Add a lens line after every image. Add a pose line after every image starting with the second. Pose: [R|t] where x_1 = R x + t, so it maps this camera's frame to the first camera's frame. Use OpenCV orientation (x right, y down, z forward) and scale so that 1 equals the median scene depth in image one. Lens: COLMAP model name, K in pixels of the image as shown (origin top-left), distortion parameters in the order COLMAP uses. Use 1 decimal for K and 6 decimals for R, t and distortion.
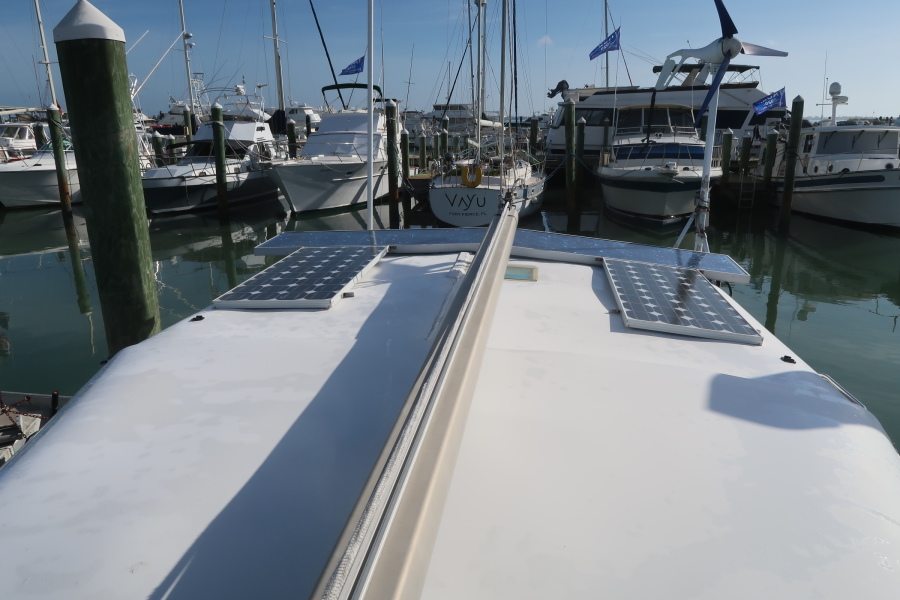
lens RADIAL K [[662.0, 0, 450.0], [0, 662.0, 300.0], [0, 0, 1]] dist [0.007235, 0.004781]
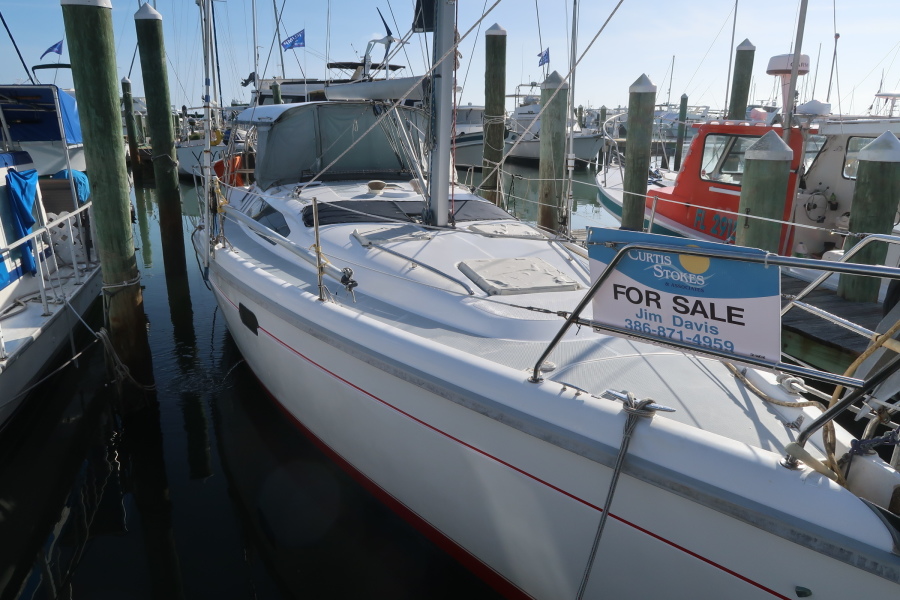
lens RADIAL K [[622.2, 0, 450.0], [0, 622.2, 300.0], [0, 0, 1]] dist [-0.017366, 0.000474]
pose [[0.886526, -0.117833, 0.447422, -0.075296], [0.108159, 0.993012, 0.047212, 0.070566], [-0.449858, 0.006539, 0.893076, -0.166183]]
